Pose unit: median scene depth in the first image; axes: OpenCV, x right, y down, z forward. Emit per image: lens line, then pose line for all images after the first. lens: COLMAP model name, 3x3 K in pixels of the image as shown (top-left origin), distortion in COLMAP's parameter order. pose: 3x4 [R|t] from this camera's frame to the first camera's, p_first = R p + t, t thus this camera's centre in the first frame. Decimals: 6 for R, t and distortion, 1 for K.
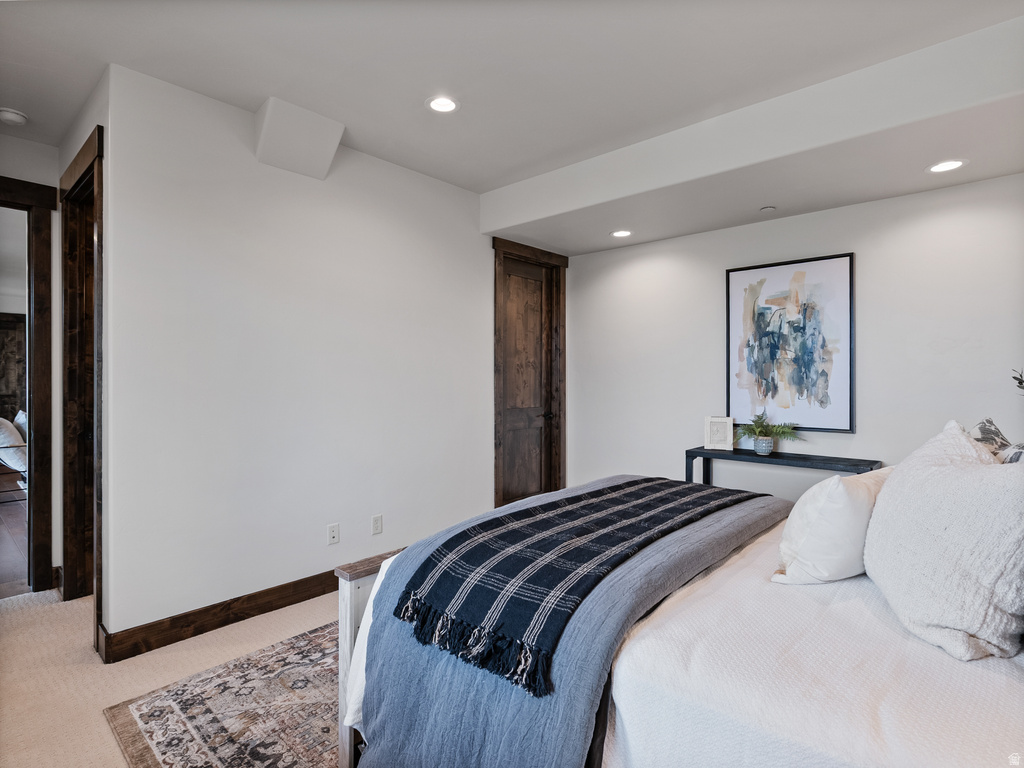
lens RADIAL K [[520.5, 0, 508.5], [0, 520.5, 385.0], [0, 0, 1]] dist [-0.010847, 0.002756]
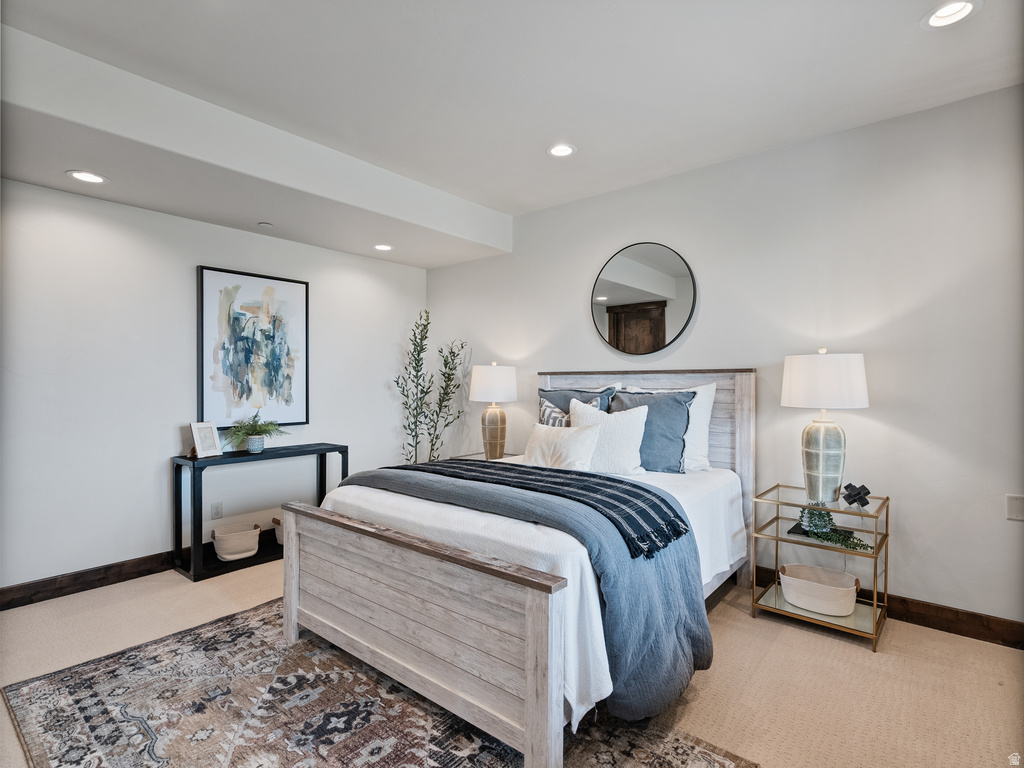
lens RADIAL K [[520.5, 0, 512.1], [0, 520.5, 380.8], [0, 0, 1]] dist [-0.010847, 0.002756]
pose [[-0.034812, -0.000552, 0.999394, -0.575267], [0.011250, 0.999936, 0.000944, -0.008072], [-0.999331, 0.011276, -0.034804, 0.499376]]
